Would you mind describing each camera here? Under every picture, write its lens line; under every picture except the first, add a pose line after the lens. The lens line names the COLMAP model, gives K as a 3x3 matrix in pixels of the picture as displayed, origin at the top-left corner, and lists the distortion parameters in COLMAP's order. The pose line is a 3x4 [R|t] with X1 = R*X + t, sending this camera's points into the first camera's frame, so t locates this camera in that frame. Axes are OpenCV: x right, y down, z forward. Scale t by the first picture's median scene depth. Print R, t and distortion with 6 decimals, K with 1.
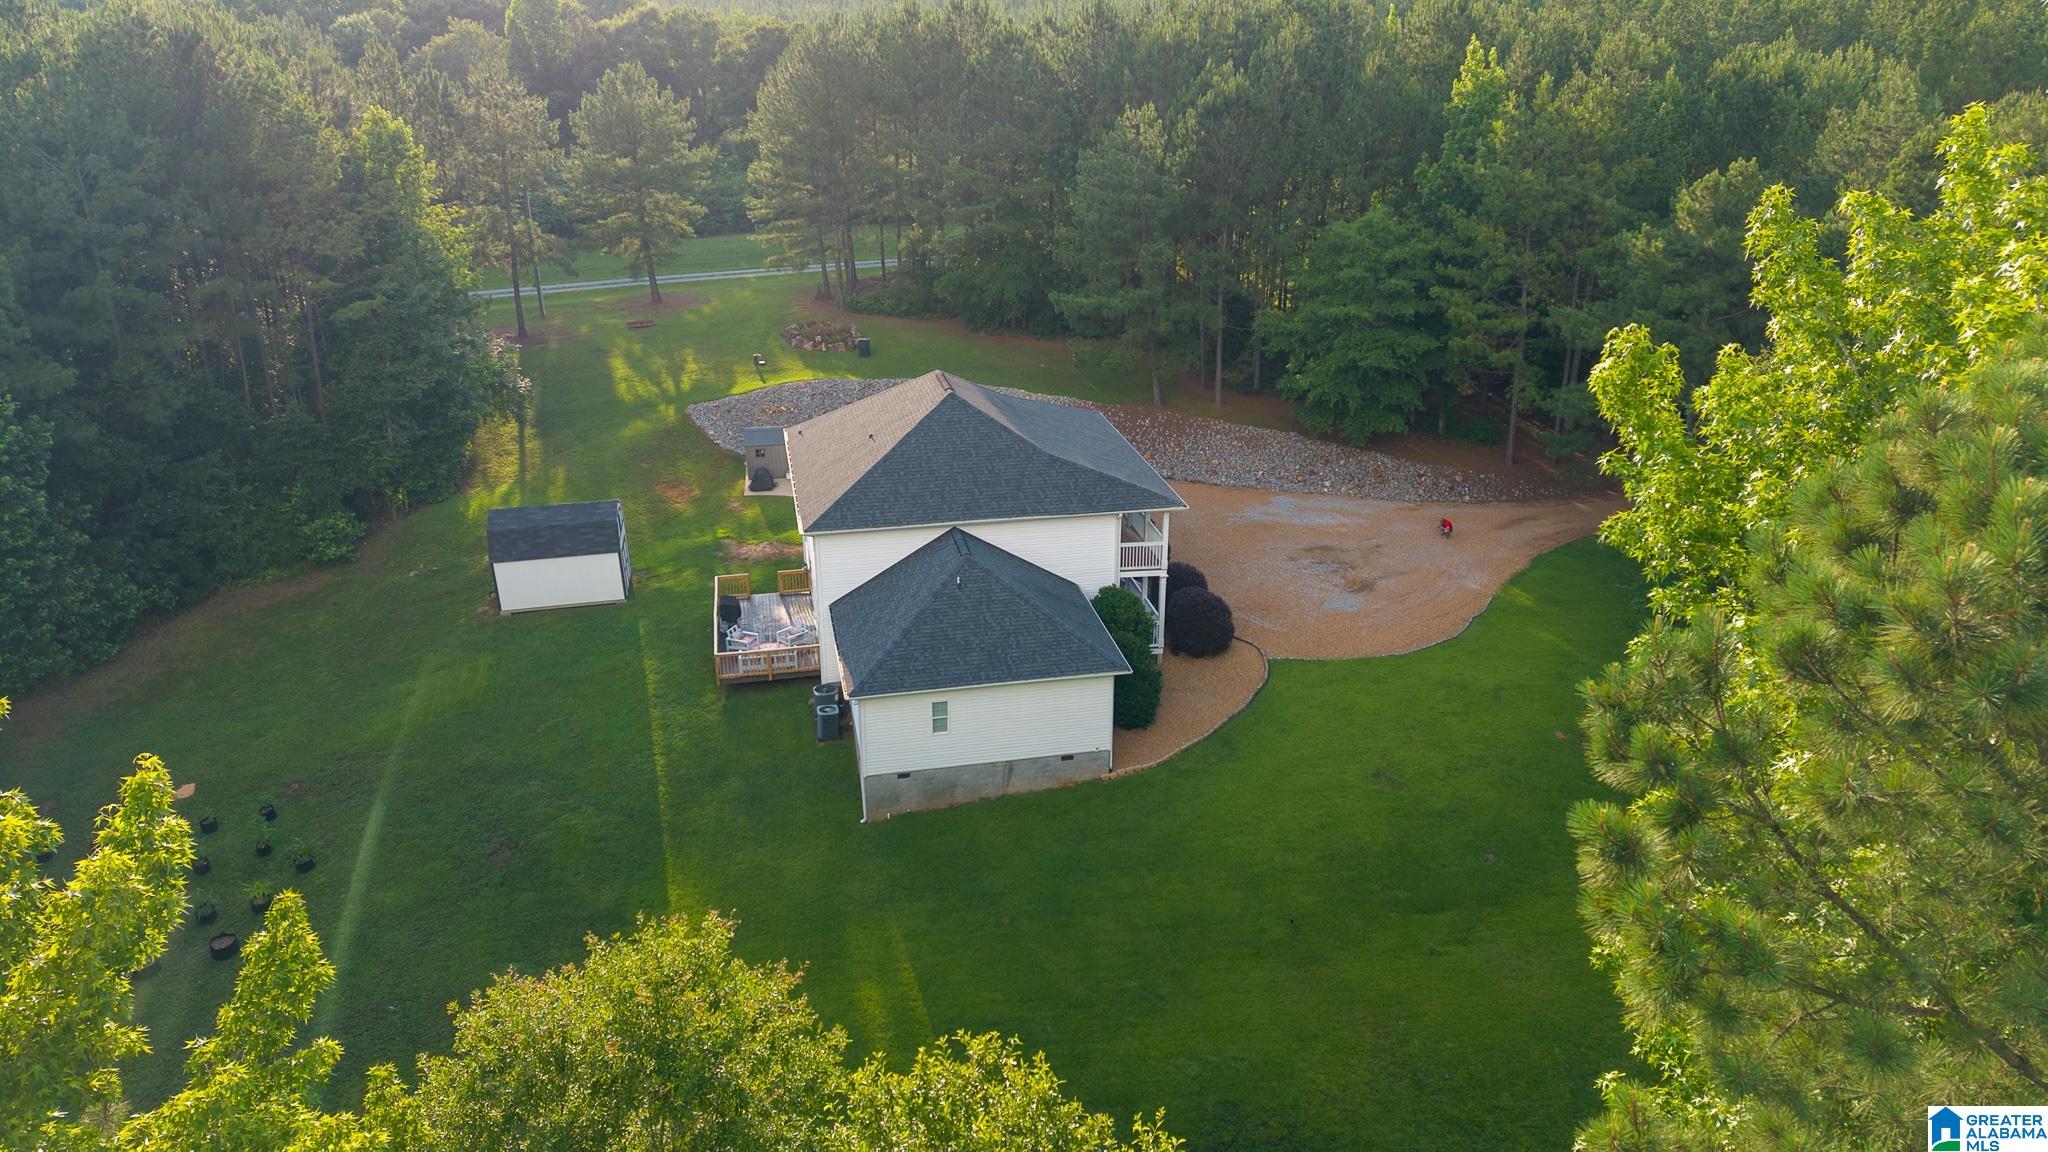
lens RADIAL K [[1383.7, 0, 1023.0], [0, 1383.7, 577.5], [0, 0, 1]] dist [-0.001287, -0.015292]
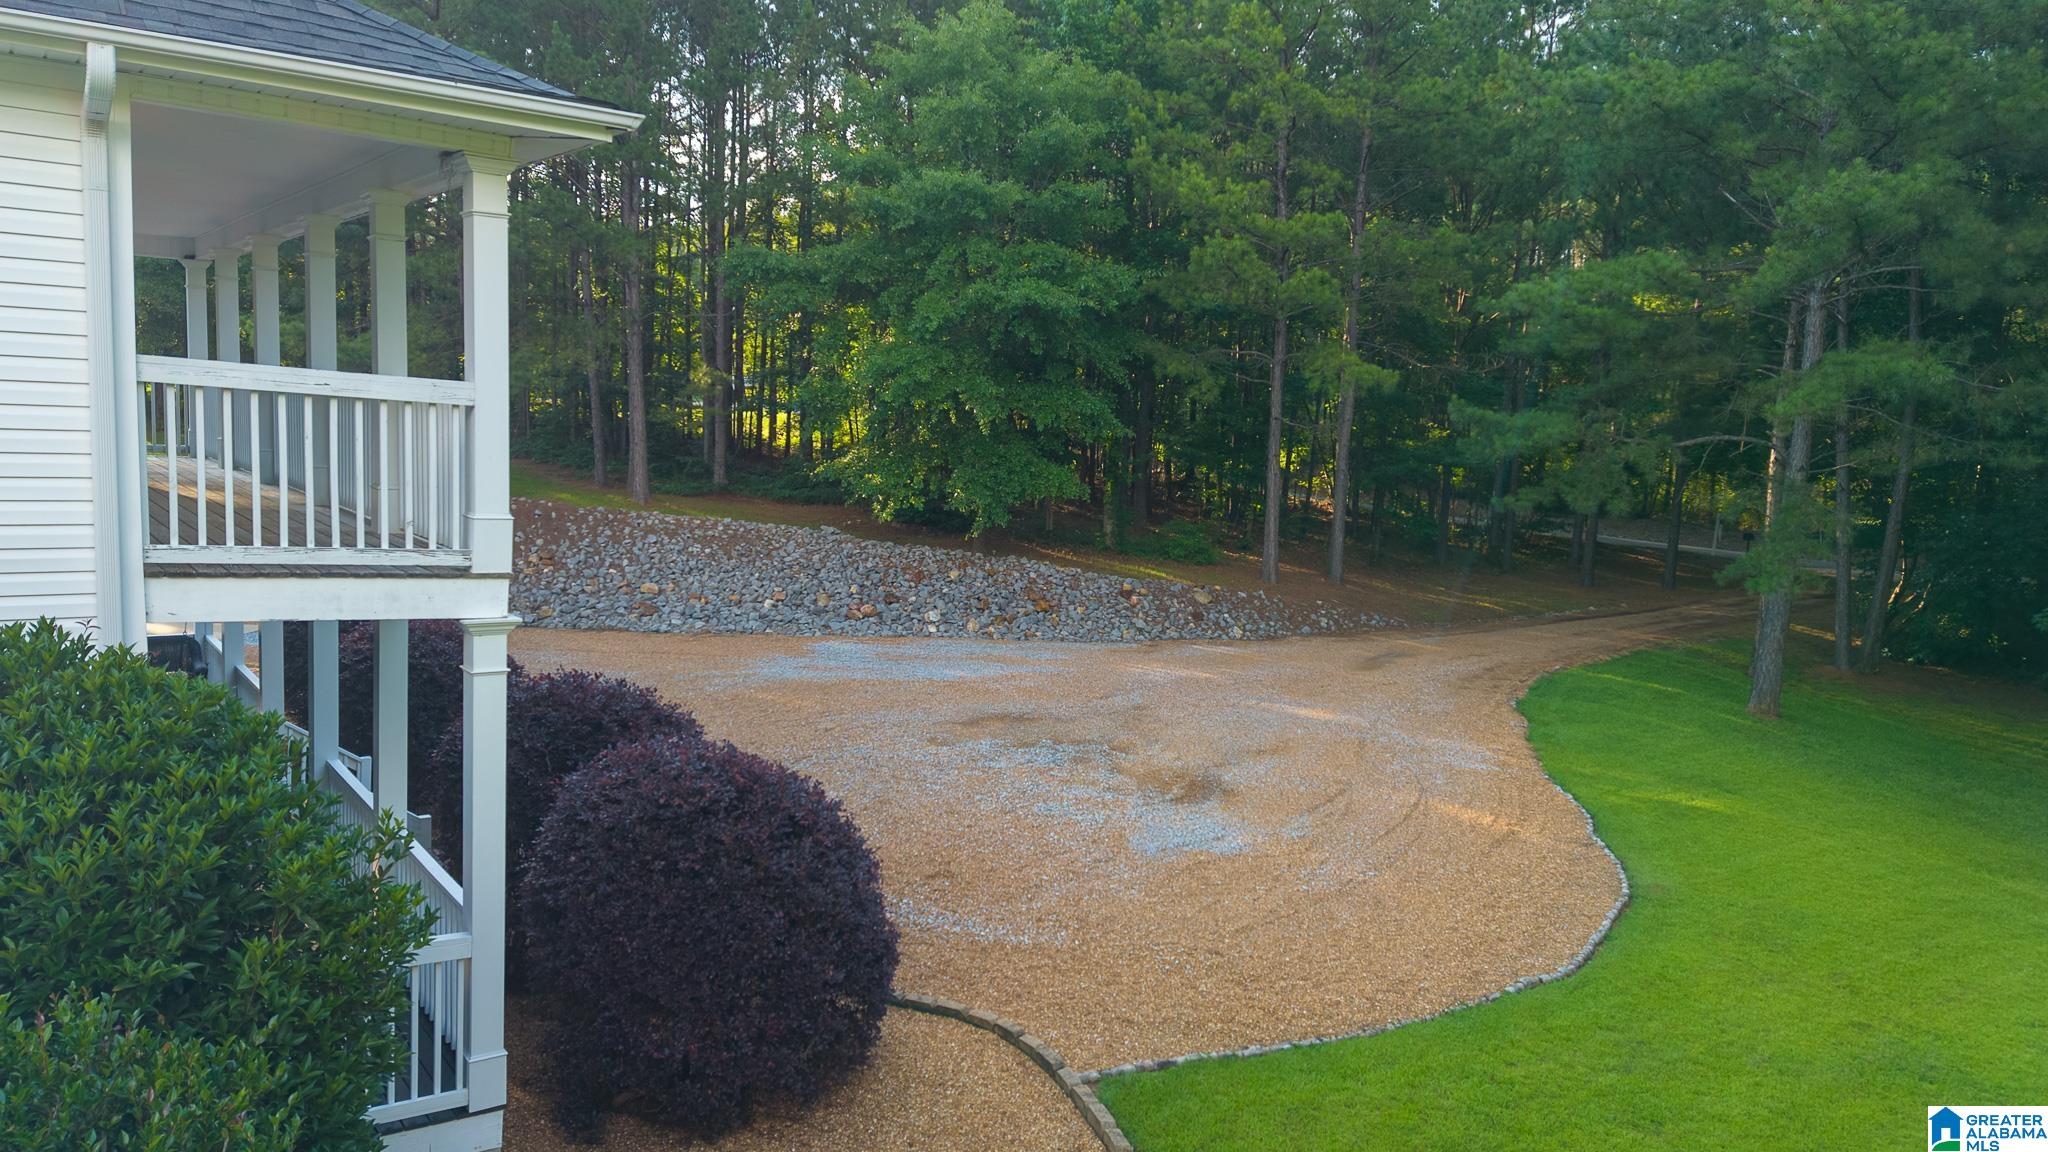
lens RADIAL K [[1383.7, 0, 1017.5], [0, 1383.7, 571.8], [0, 0, 1]] dist [-0.001287, -0.015292]
pose [[0.904248, -0.005583, 0.426971, 0.068098], [0.129883, 0.956133, -0.262565, 0.032509], [-0.406775, 0.292881, 0.865306, 0.645614]]
